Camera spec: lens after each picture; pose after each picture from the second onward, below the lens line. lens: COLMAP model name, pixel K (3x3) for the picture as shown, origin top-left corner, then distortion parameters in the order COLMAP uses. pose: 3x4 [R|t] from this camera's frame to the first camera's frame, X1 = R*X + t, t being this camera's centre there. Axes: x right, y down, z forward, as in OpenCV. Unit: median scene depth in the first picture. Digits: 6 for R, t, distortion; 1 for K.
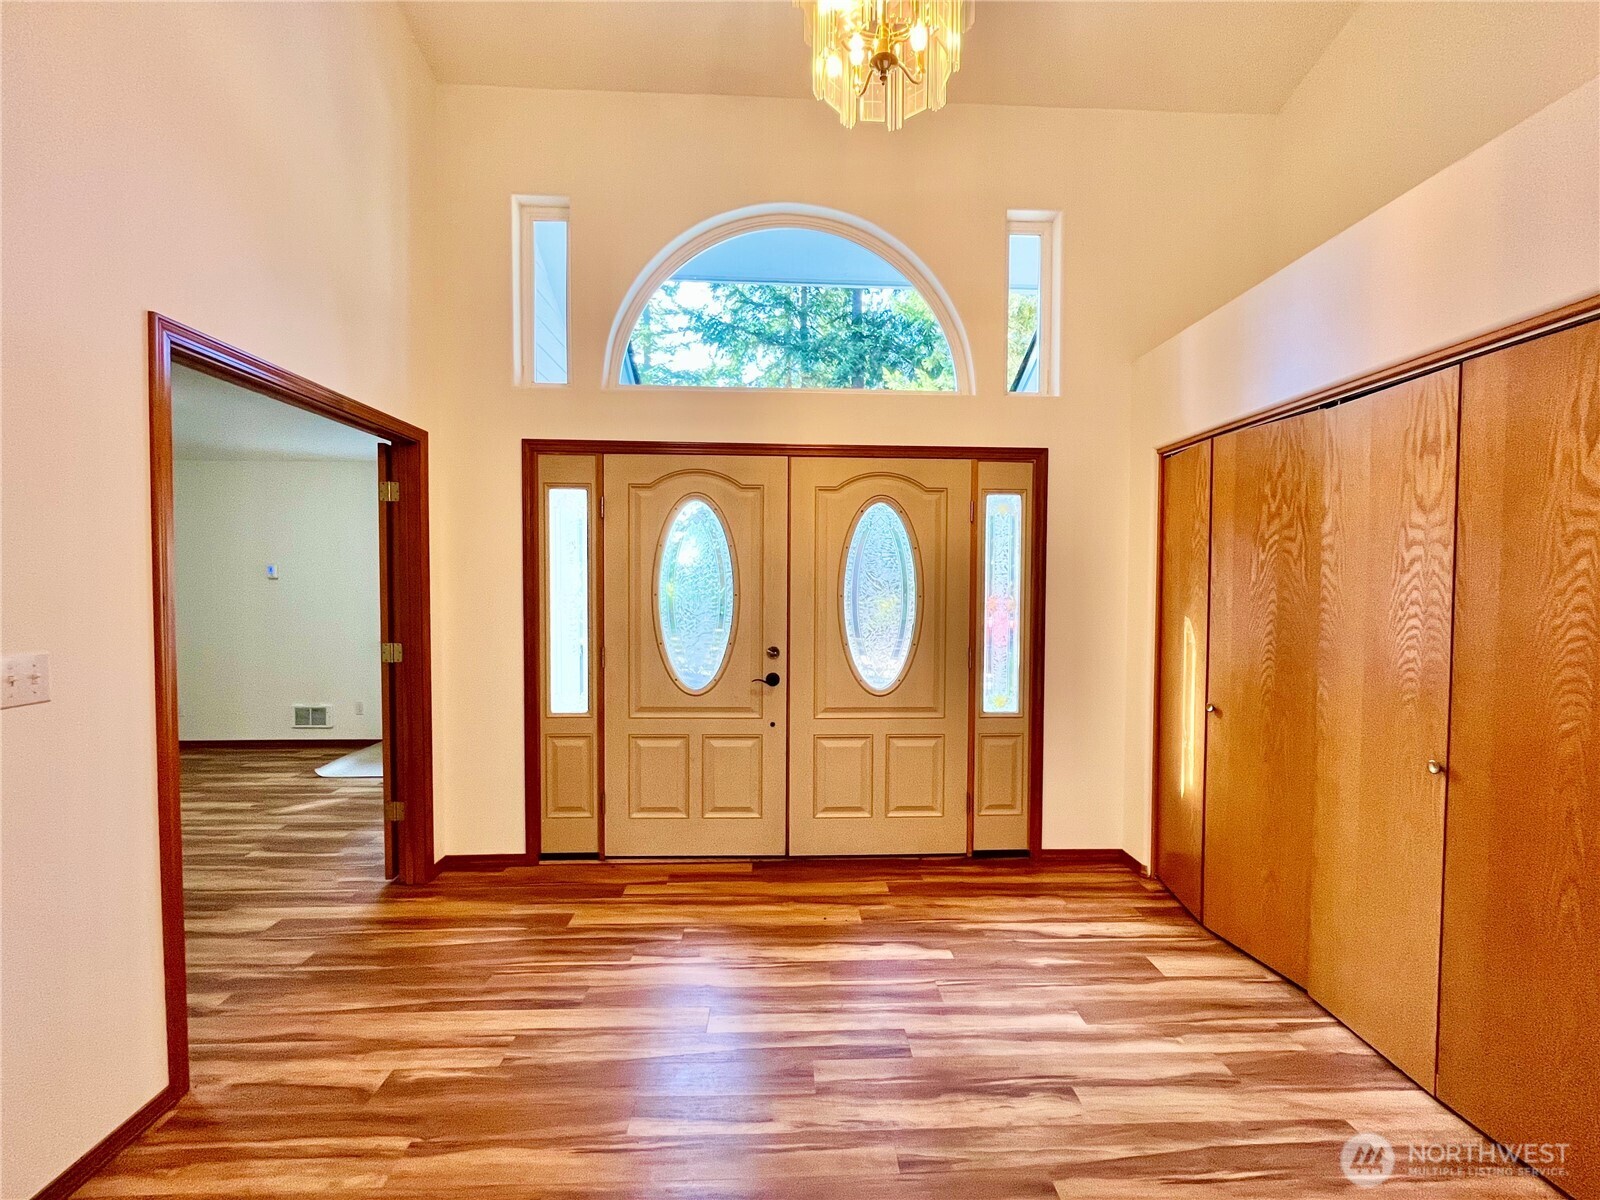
lens RADIAL K [[643.5, 0, 796.6], [0, 643.5, 601.7], [0, 0, 1]] dist [0.000977, -0.000396]
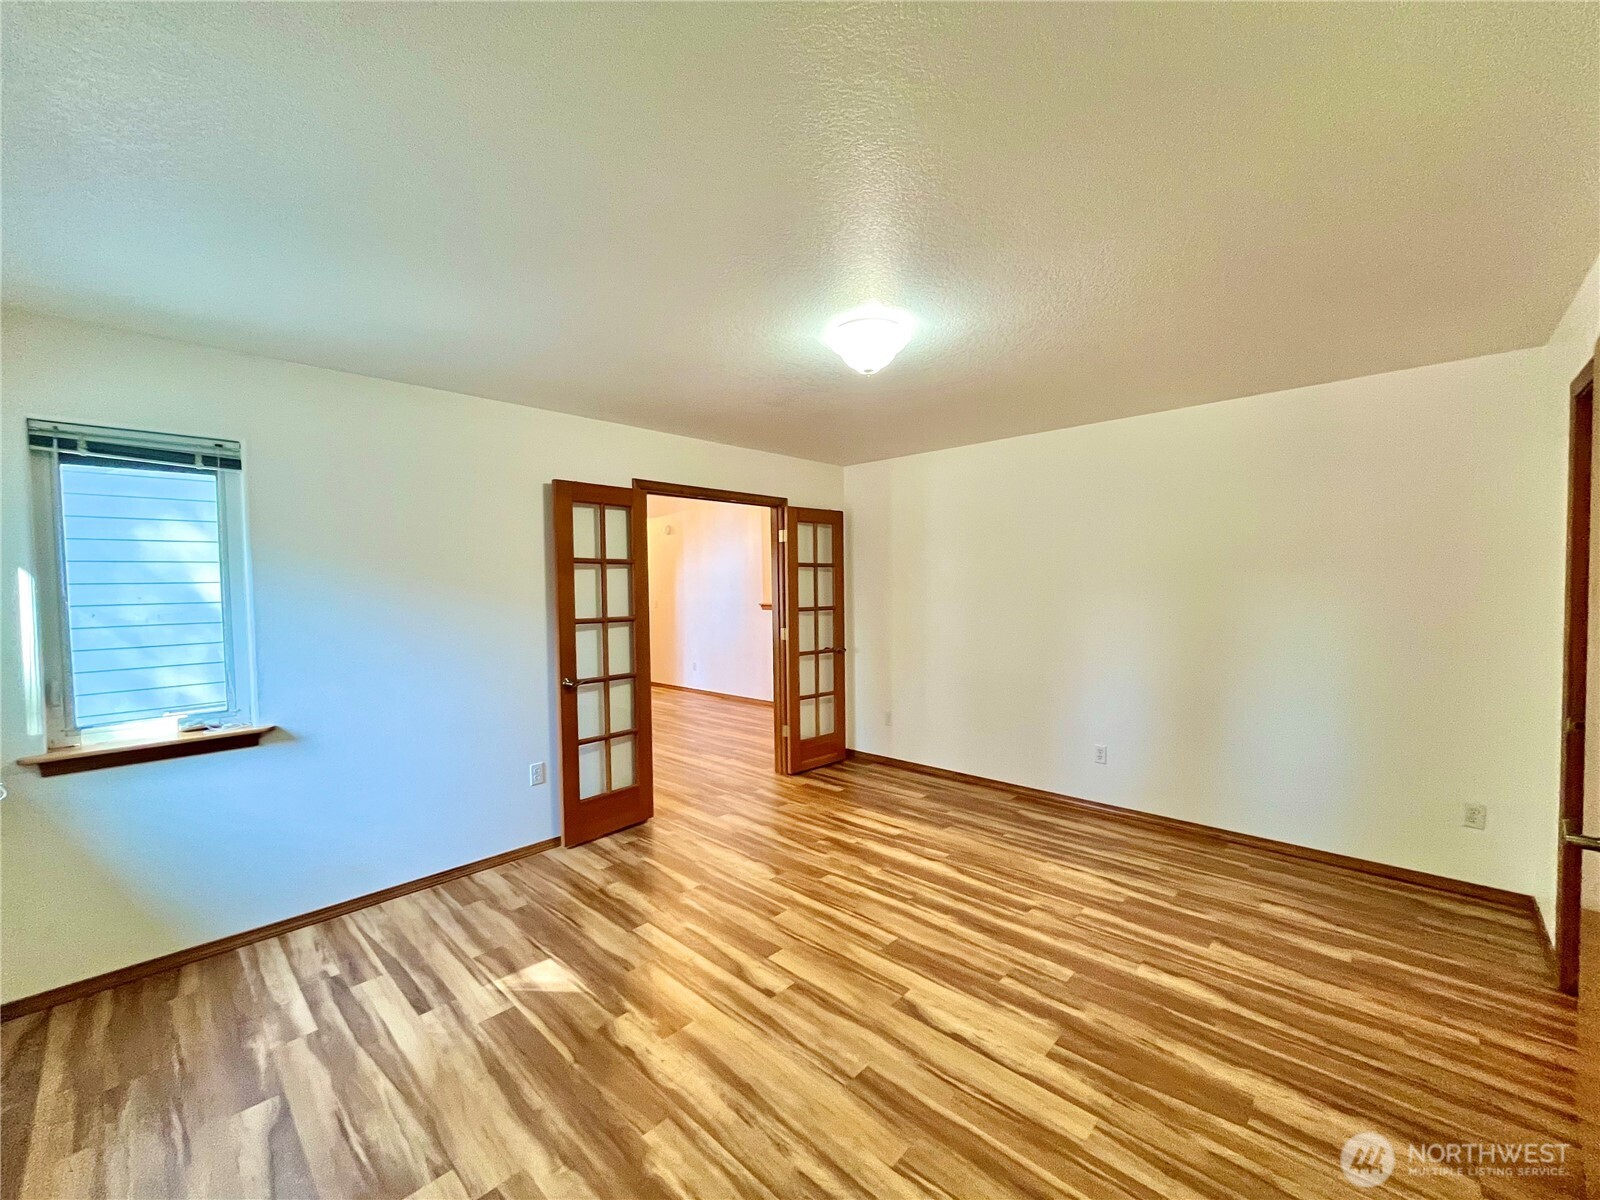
lens RADIAL K [[643.5, 0, 803.8], [0, 643.5, 602.7], [0, 0, 1]] dist [0.000977, -0.000396]
pose [[-0.699598, -0.025587, 0.714078, -2.030966], [0.024556, 0.997907, 0.059816, -0.090075], [-0.714114, 0.059382, -0.697506, 1.903458]]
